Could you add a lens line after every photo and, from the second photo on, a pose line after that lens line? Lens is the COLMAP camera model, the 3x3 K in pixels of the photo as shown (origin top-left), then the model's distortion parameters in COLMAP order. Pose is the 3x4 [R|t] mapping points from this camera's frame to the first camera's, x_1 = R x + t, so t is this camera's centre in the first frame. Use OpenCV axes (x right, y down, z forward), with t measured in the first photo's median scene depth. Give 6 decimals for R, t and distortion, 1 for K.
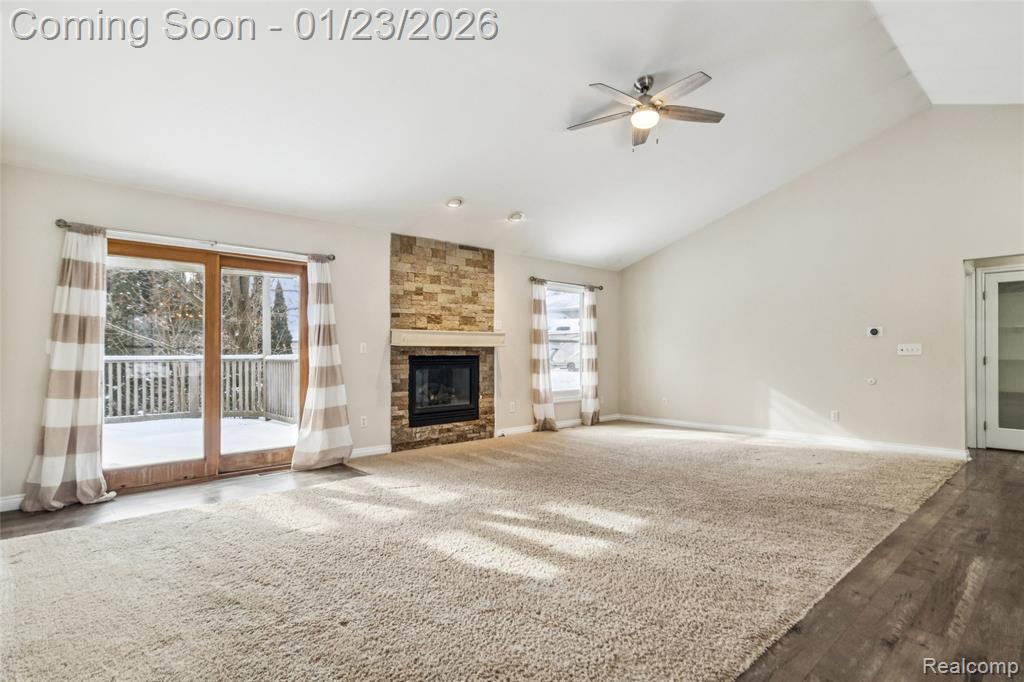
lens RADIAL K [[534.3, 0, 517.0], [0, 534.3, 348.2], [0, 0, 1]] dist [-0.000428, 0.005648]
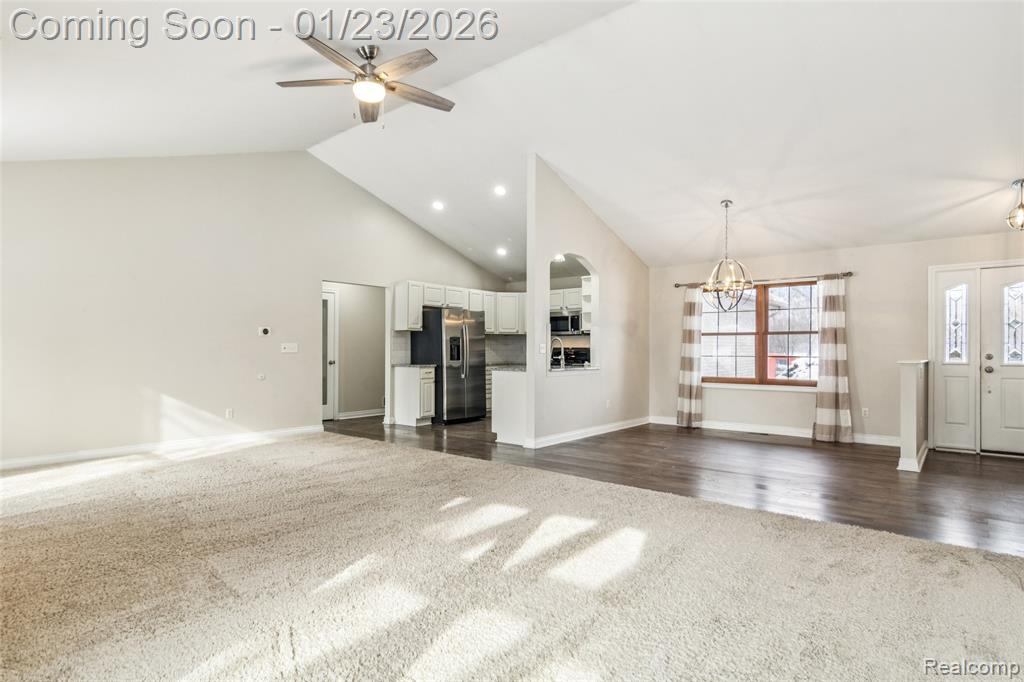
lens RADIAL K [[534.3, 0, 518.7], [0, 534.3, 351.4], [0, 0, 1]] dist [-0.000428, 0.005648]
pose [[-0.124924, -0.003897, 0.992159, -0.503845], [-0.012603, 0.999918, 0.002341, 0.000973], [-0.992086, -0.012212, -0.124962, 0.634972]]
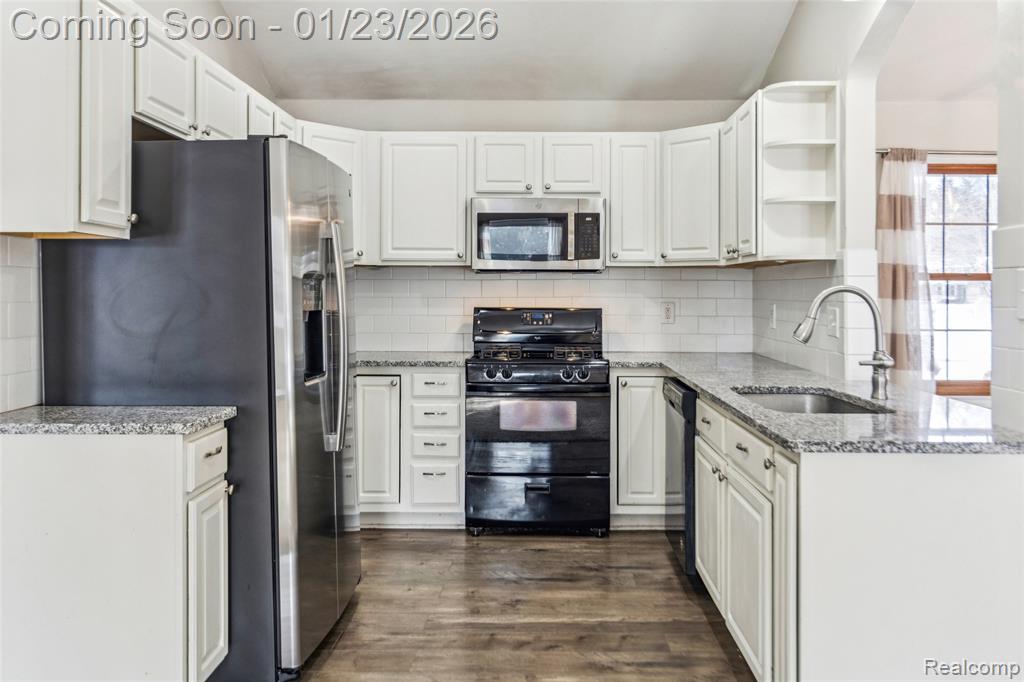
lens RADIAL K [[826.1, 0, 543.3], [0, 826.1, 286.5], [0, 0, 1]] dist [0.007988, 0.000812]
pose [[-0.725101, 0.001600, 0.688641, 0.454062], [-0.011379, 0.999833, -0.014305, -0.017963], [-0.688549, -0.018209, -0.724962, 0.877346]]
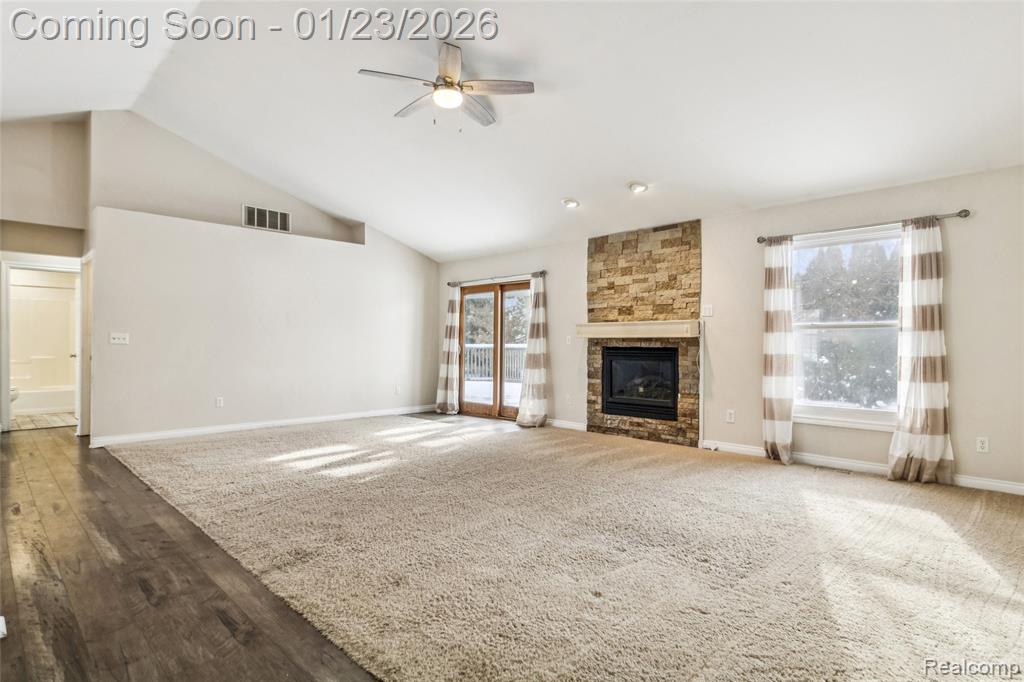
lens RADIAL K [[534.3, 0, 528.7], [0, 534.3, 346.4], [0, 0, 1]] dist [-0.000428, 0.005648]
pose [[0.041788, 0.005114, -0.999113, 0.881264], [0.002825, 0.999982, 0.005237, 0.007248], [0.999122, -0.003041, 0.041773, 0.811213]]
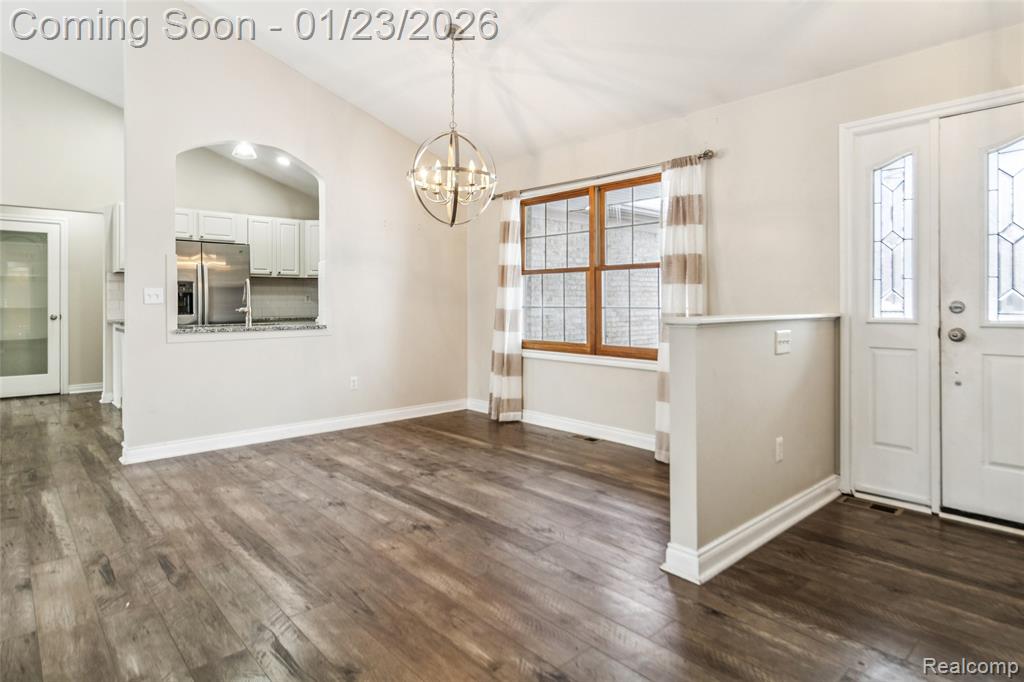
lens RADIAL K [[567.1, 0, 506.8], [0, 567.1, 302.1], [0, 0, 1]] dist [0.017253, -0.007001]
pose [[0.027756, -0.003713, 0.999608, -0.128301], [-0.007196, 0.999966, 0.003914, -0.001129], [-0.999589, -0.007302, 0.027729, 0.018749]]
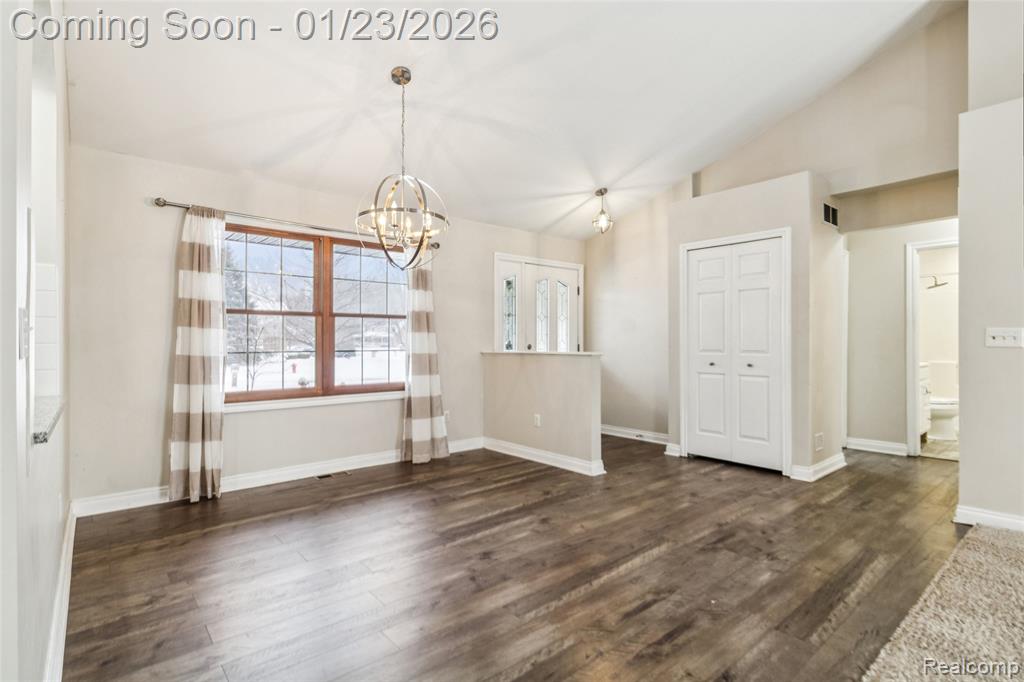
lens RADIAL K [[498.1, 0, 519.7], [0, 498.1, 342.0], [0, 0, 1]] dist [-0.004748, 0.000041]
pose [[-0.999013, 0.002880, 0.044314, 0.343557], [0.002361, 0.999928, -0.011762, 0.004471], [-0.044345, -0.011645, -0.998948, 0.632566]]
